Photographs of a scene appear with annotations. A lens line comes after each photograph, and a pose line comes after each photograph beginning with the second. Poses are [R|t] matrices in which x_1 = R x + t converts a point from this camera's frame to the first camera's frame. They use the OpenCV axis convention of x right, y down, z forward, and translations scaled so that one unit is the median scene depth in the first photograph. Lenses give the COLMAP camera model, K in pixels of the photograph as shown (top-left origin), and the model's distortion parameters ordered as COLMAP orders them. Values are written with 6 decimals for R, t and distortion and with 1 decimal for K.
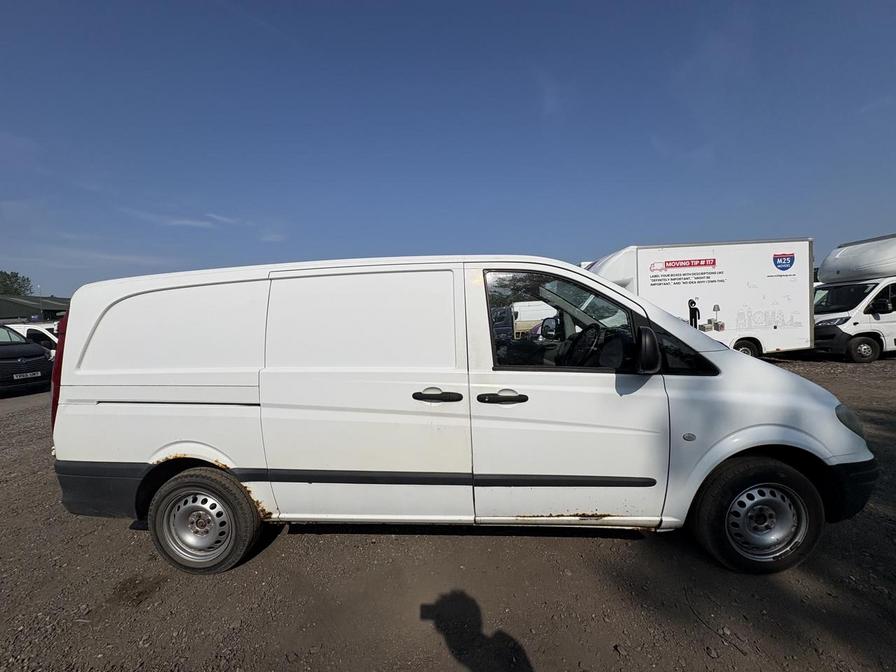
lens RADIAL K [[357.7, 0, 446.0], [0, 357.7, 334.2], [0, 0, 1]] dist [-0.002885, 0.000413]
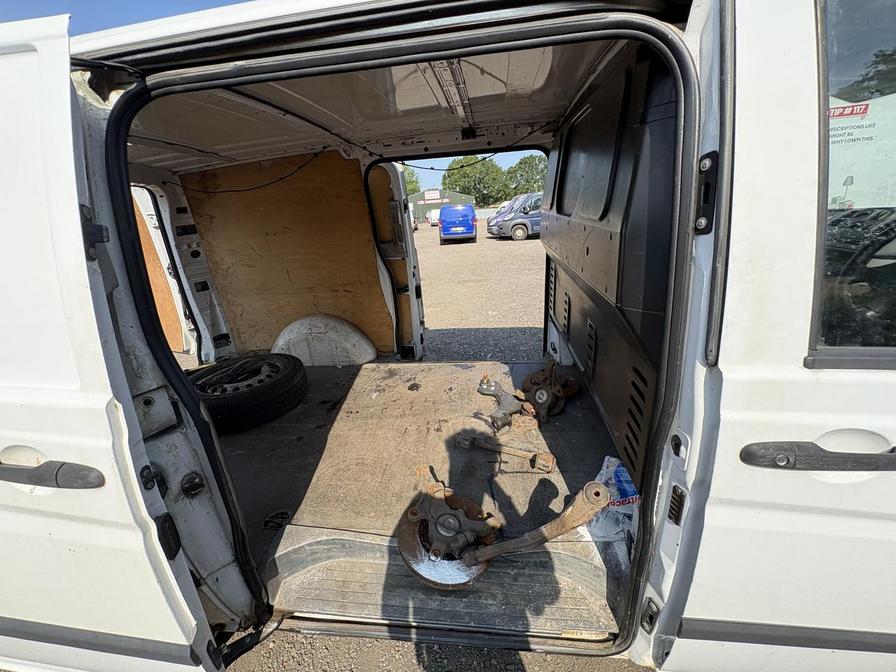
lens RADIAL K [[357.7, 0, 445.1], [0, 357.7, 335.2], [0, 0, 1]] dist [-0.002885, 0.000413]
pose [[0.997795, -0.014041, -0.064875, -0.033637], [0.032100, 0.957554, 0.286462, -0.004581], [0.058099, -0.287913, 0.955893, 0.156900]]
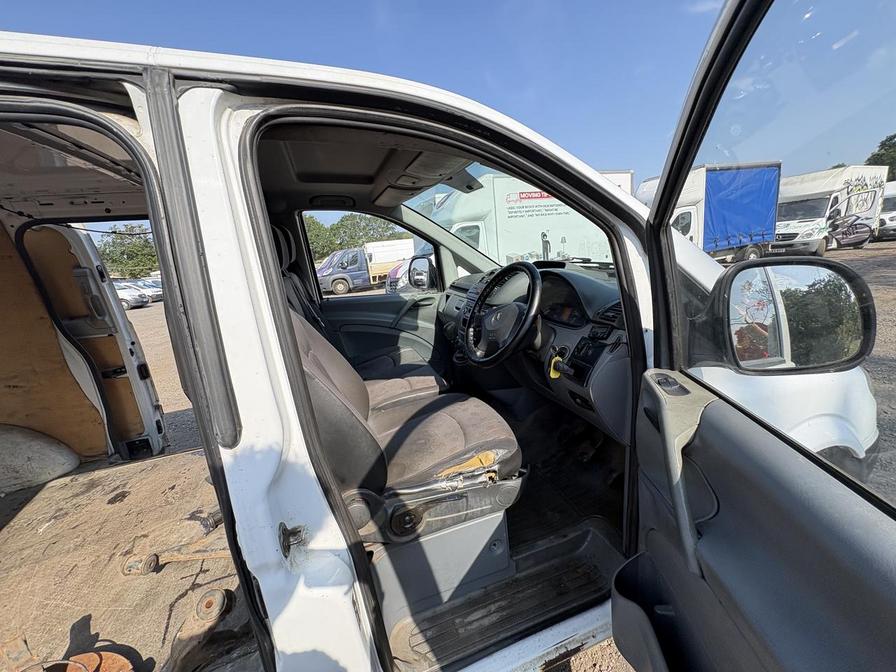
lens RADIAL K [[357.7, 0, 445.0], [0, 357.7, 335.3], [0, 0, 1]] dist [-0.002885, 0.000413]
pose [[0.922021, -0.132297, 0.363834, 0.030343], [0.072411, 0.982146, 0.173626, -0.006725], [-0.380308, -0.133741, 0.915139, 0.150584]]
